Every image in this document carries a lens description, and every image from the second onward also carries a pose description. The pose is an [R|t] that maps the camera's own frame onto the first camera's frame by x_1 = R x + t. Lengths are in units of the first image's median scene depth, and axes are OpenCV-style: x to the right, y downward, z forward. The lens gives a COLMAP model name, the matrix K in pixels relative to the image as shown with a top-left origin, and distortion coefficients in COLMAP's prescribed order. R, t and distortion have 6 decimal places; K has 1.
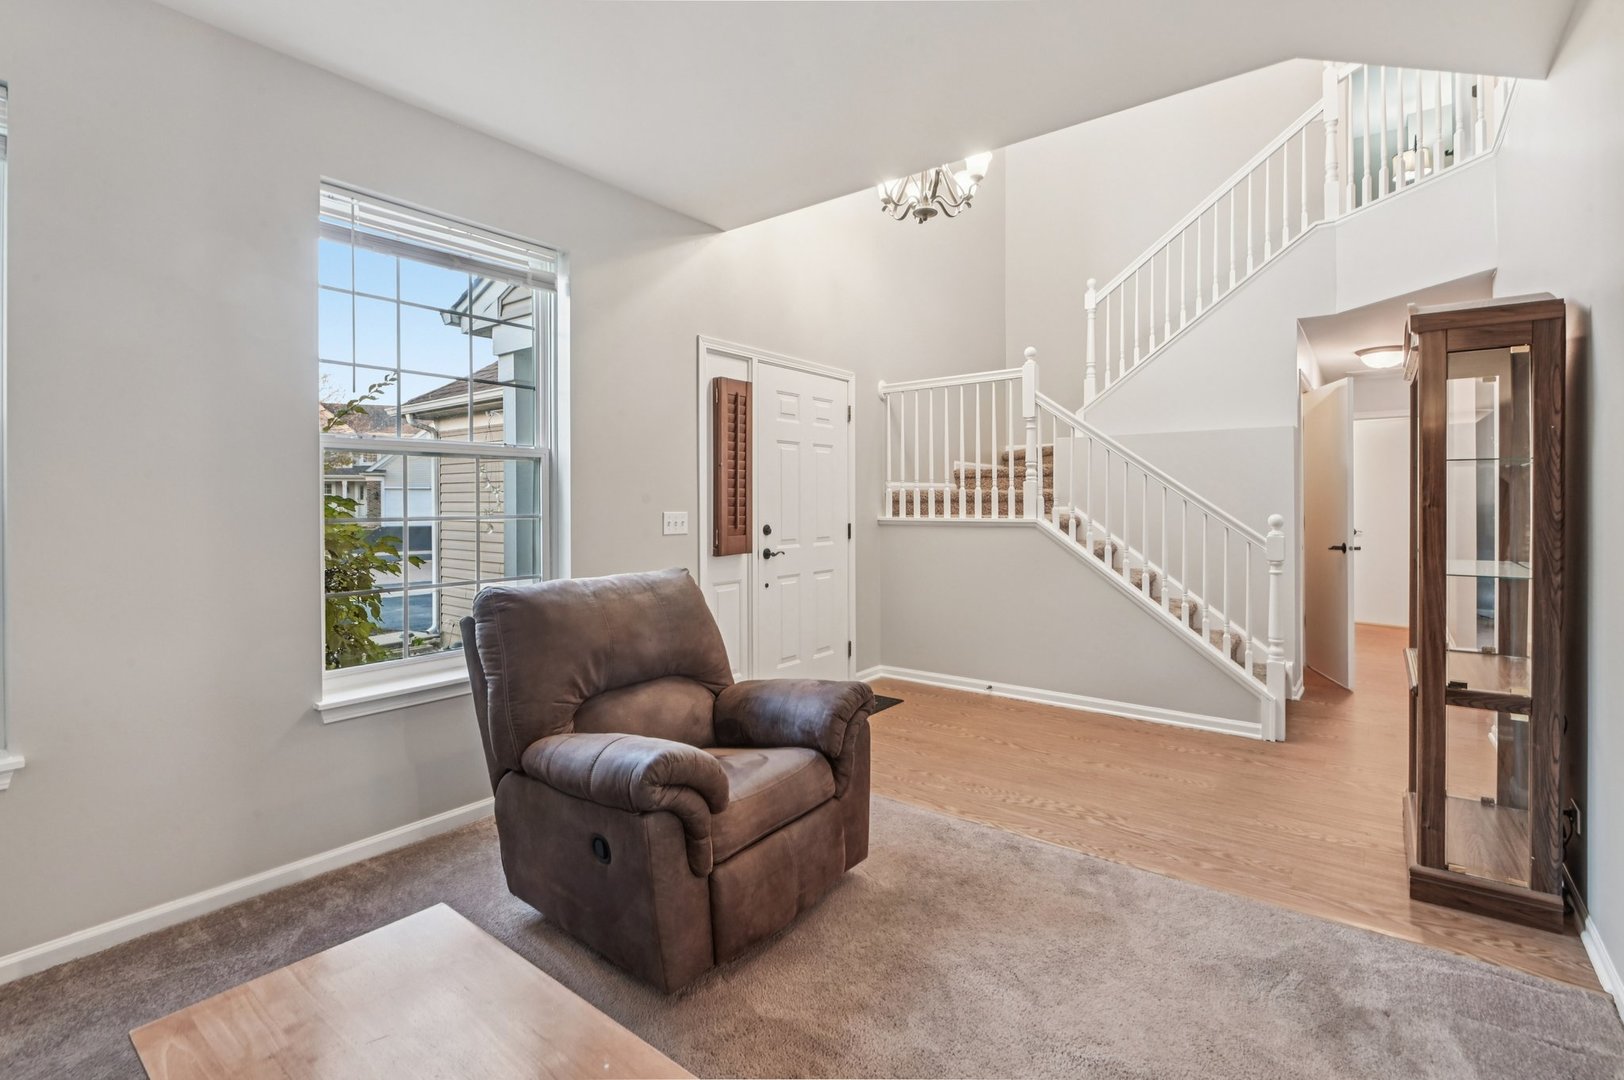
lens RADIAL K [[746.0, 0, 806.2], [0, 746.0, 507.6], [0, 0, 1]] dist [0.000648, 0.000027]
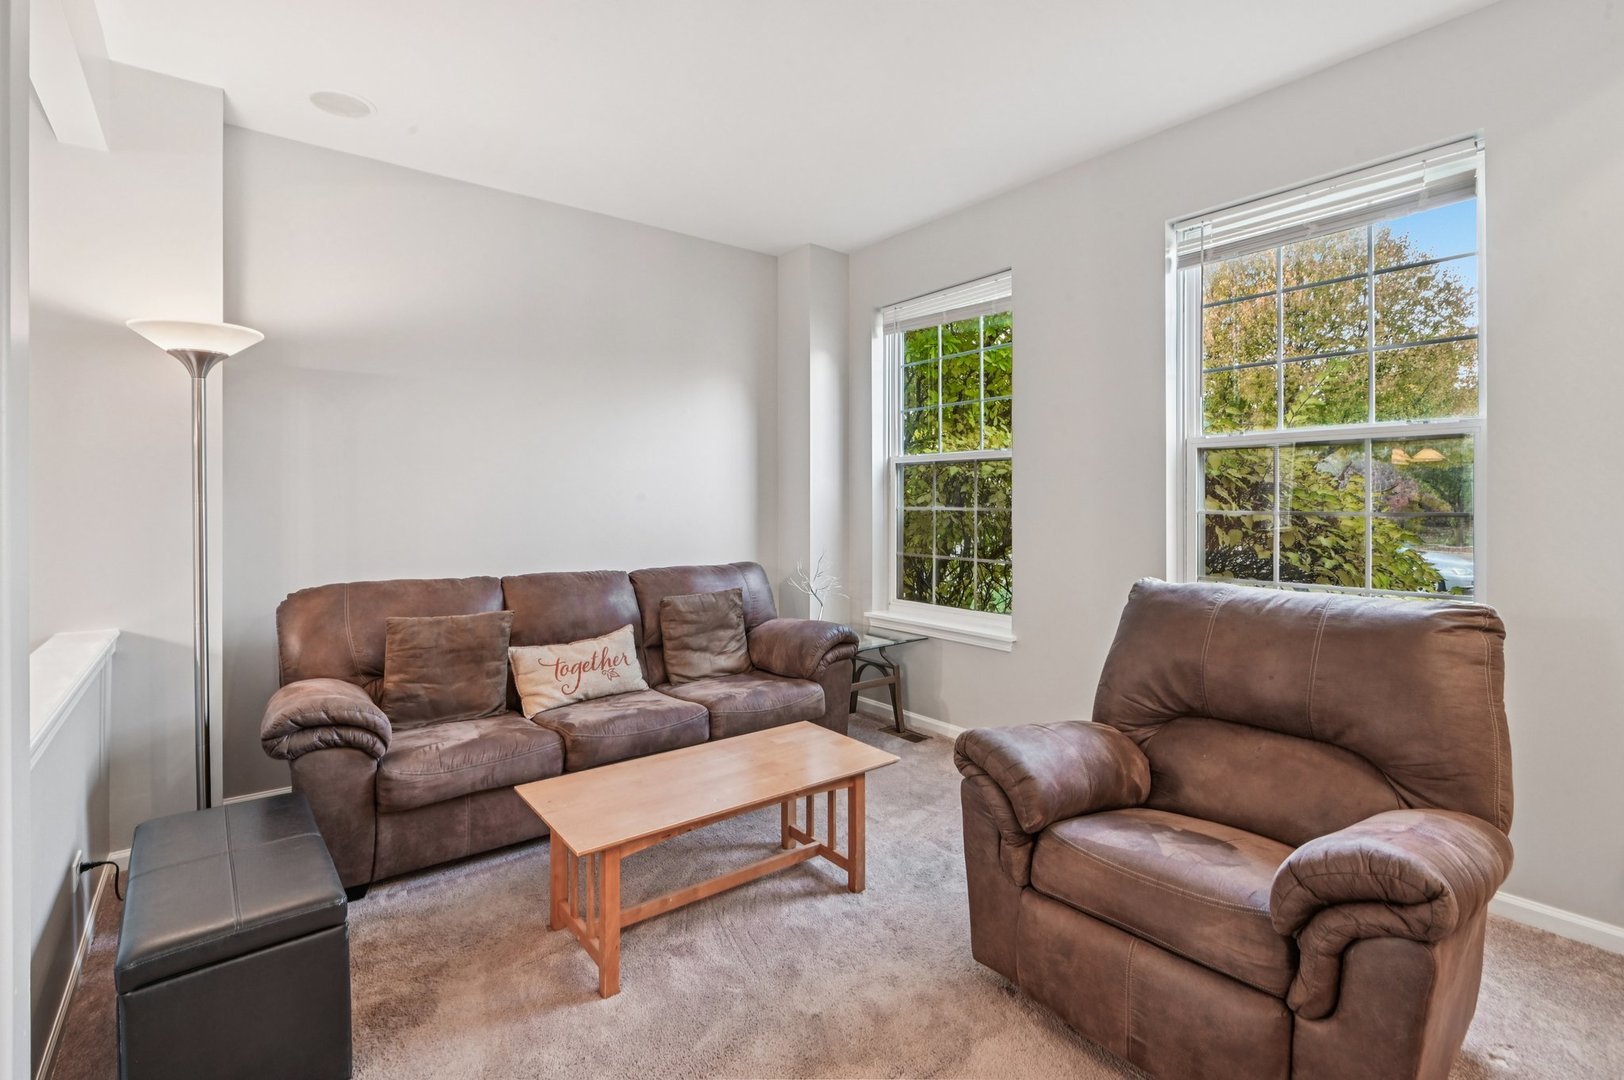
lens RADIAL K [[755.8, 0, 809.9], [0, 755.8, 493.5], [0, 0, 1]] dist [0.000597, 0.000060]
pose [[-0.233211, -0.006763, -0.972403, 0.642988], [0.002787, 0.999967, -0.007623, -0.004647], [0.972422, -0.004488, -0.233185, 0.714132]]
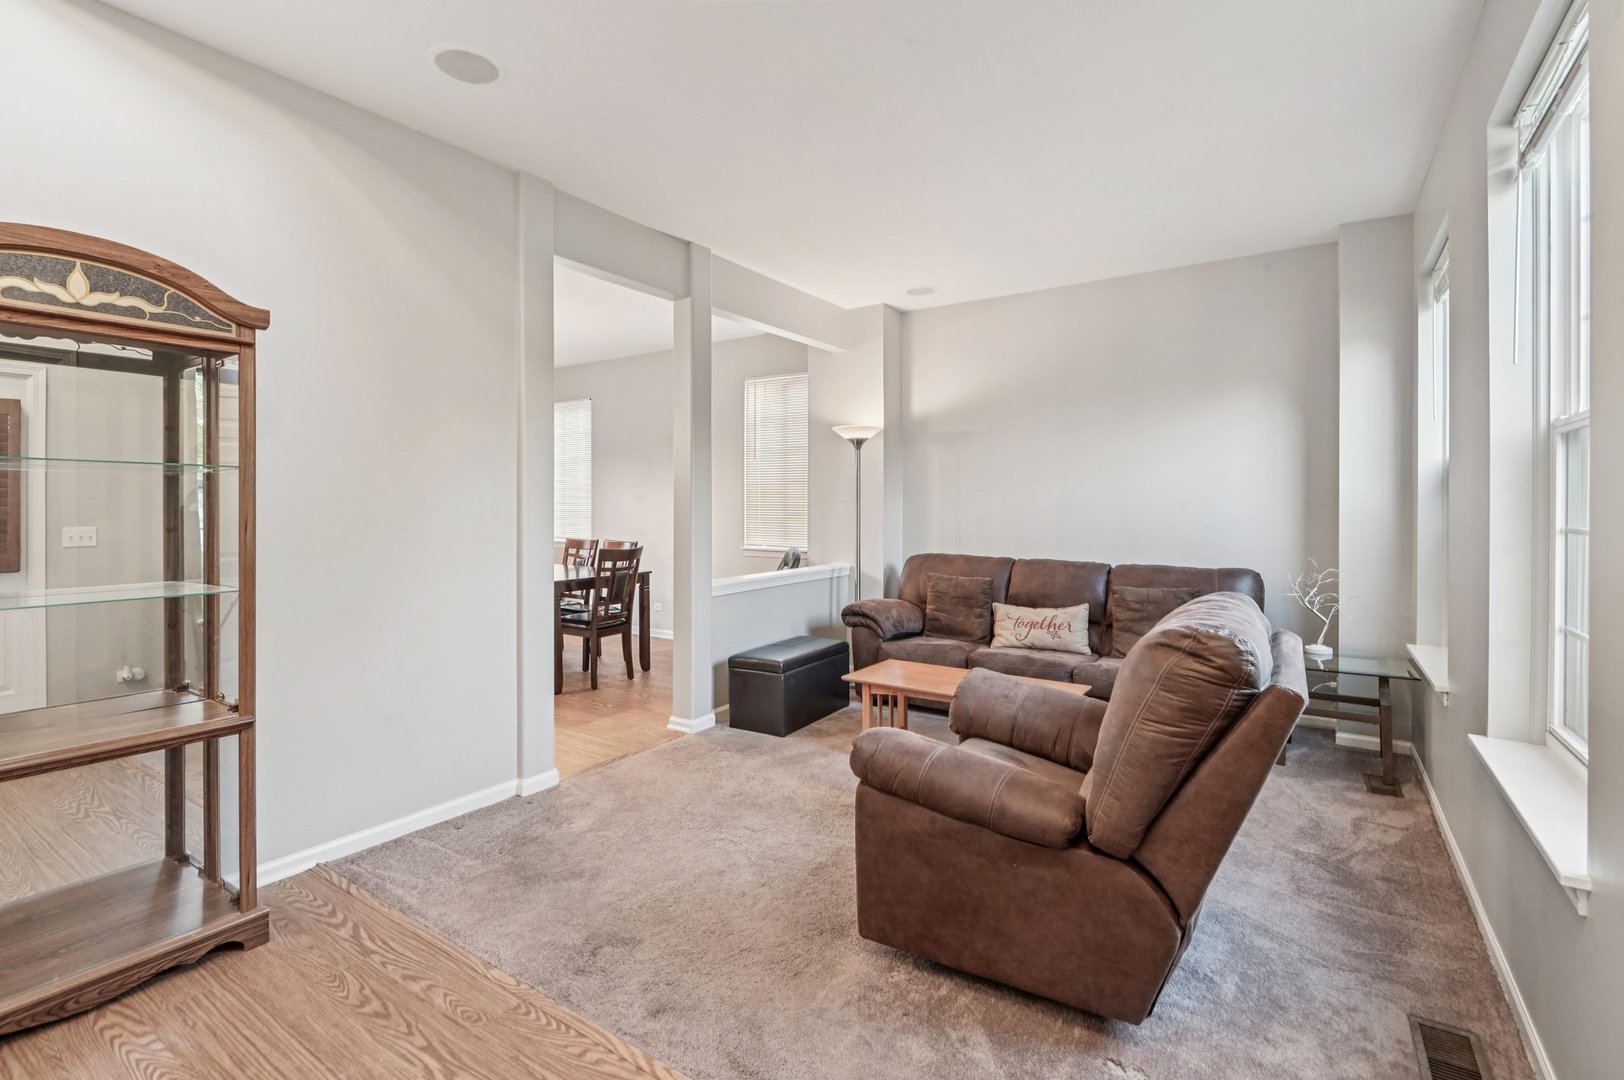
lens RADIAL K [[746.0, 0, 806.2], [0, 746.0, 507.6], [0, 0, 1]] dist [0.000648, 0.000027]
pose [[-0.997067, 0.001451, -0.076516, 0.191825], [0.000820, 0.999965, 0.008269, -0.020733], [0.076526, 0.008182, -0.997034, 1.760394]]
